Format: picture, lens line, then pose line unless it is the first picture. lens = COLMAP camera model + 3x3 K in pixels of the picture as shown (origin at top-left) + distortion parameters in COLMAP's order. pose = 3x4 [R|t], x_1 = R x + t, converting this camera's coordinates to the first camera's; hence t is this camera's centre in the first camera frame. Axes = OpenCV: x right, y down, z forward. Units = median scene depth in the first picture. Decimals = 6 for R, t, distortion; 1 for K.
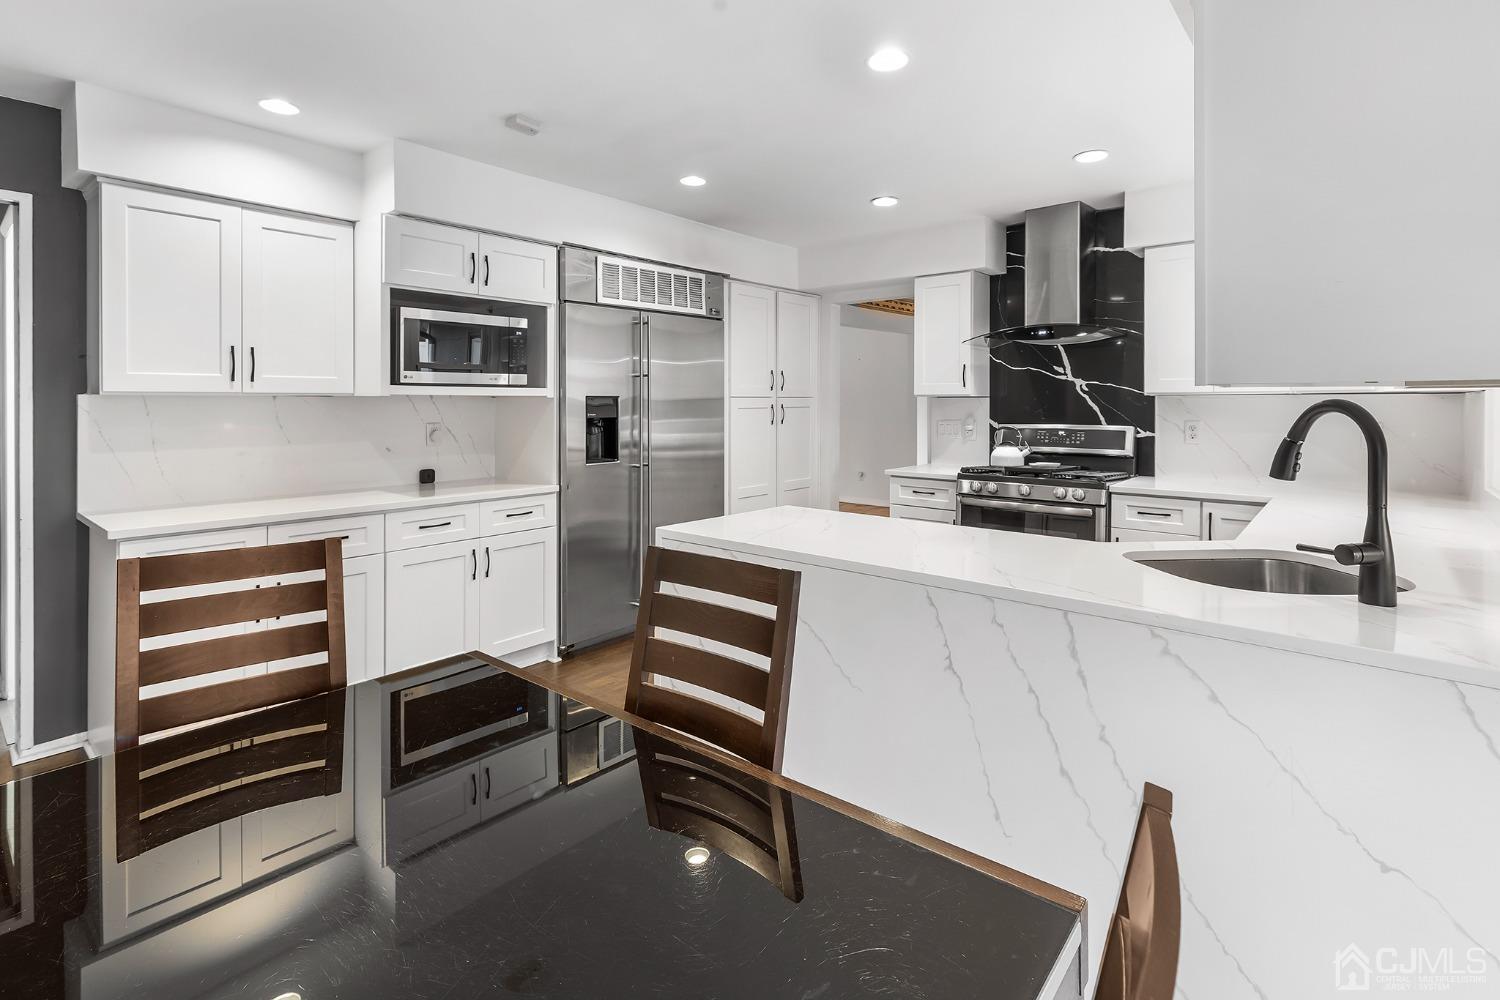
lens RADIAL K [[711.6, 0, 743.2], [0, 711.6, 407.2], [0, 0, 1]] dist [0.010669, -0.000178]
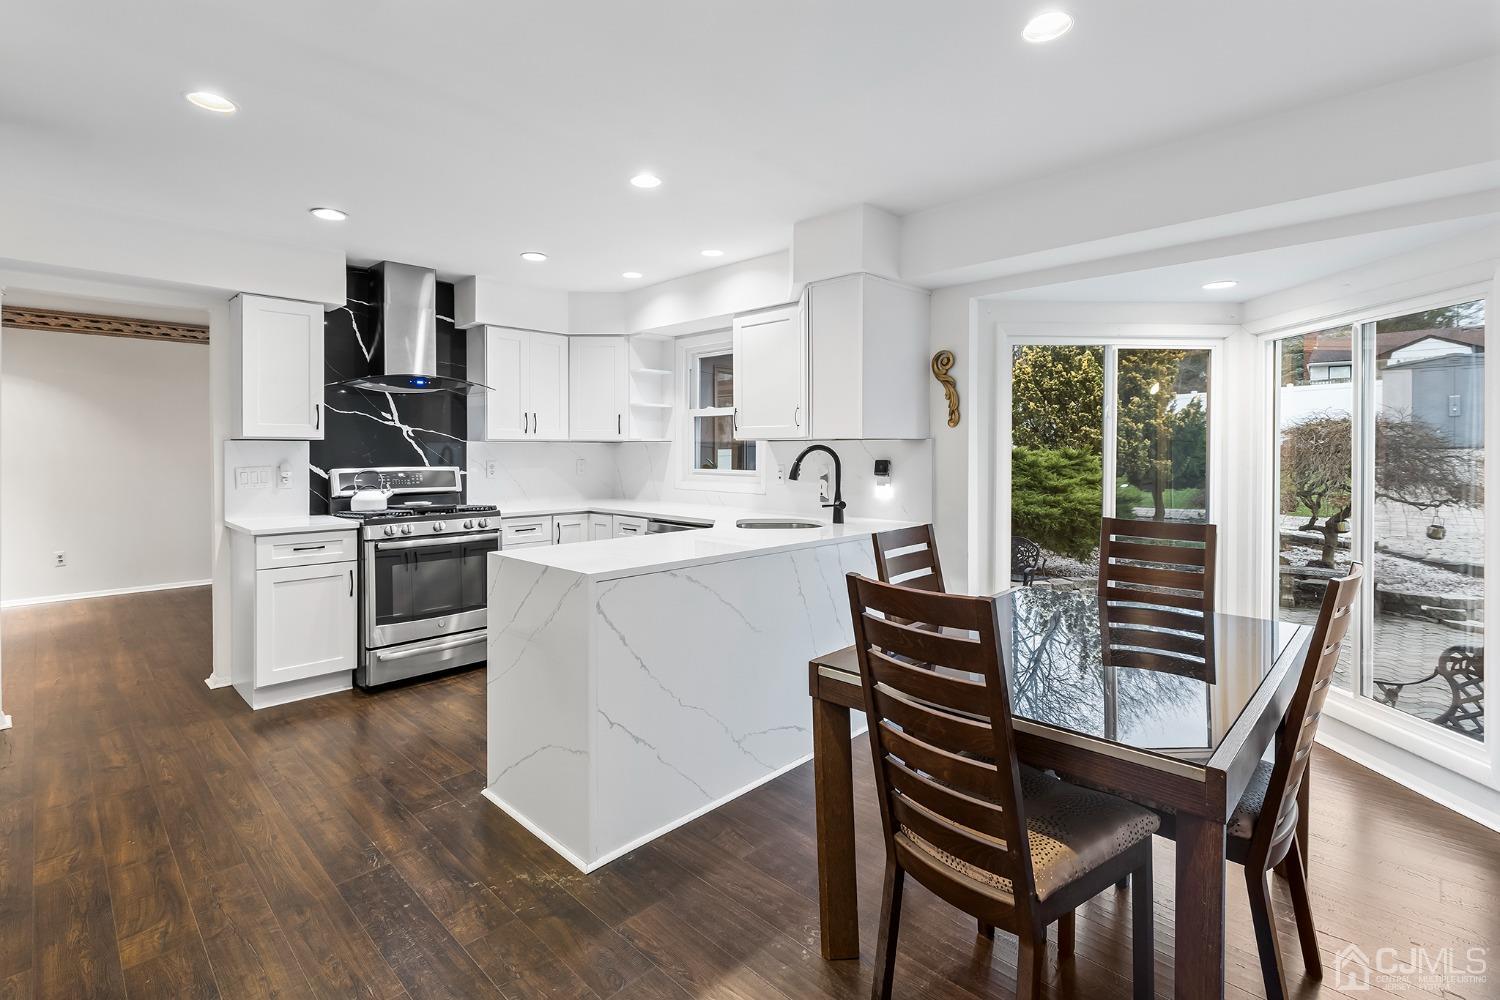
lens RADIAL K [[702.0, 0, 750.3], [0, 702.0, 455.5], [0, 0, 1]] dist [0.030395, -0.000230]
pose [[0.050381, -0.003758, 0.998723, -0.605231], [0.004521, 0.999984, 0.003535, 0.005547], [-0.998720, 0.004337, 0.050397, 0.424642]]
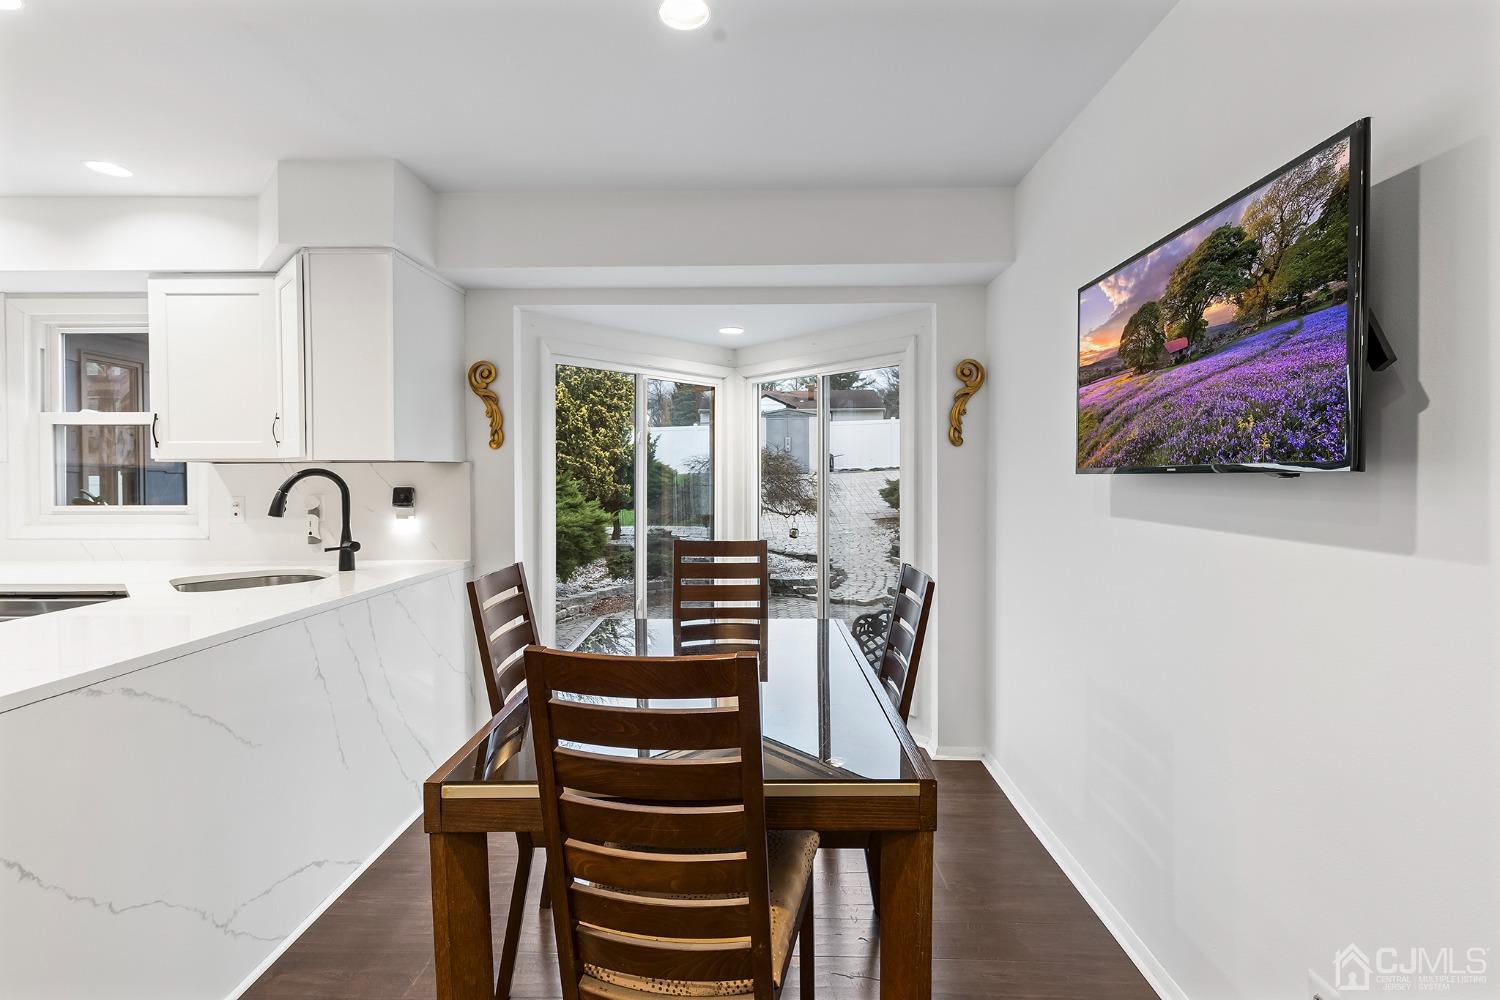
lens RADIAL K [[689.4, 0, 751.9], [0, 689.4, 484.4], [0, 0, 1]] dist [0.009749, -0.000249]
pose [[-0.647008, -0.003536, 0.762475, -0.475655], [0.009795, 0.999868, 0.012949, 0.006116], [-0.762420, 0.015847, -0.646888, 0.494805]]
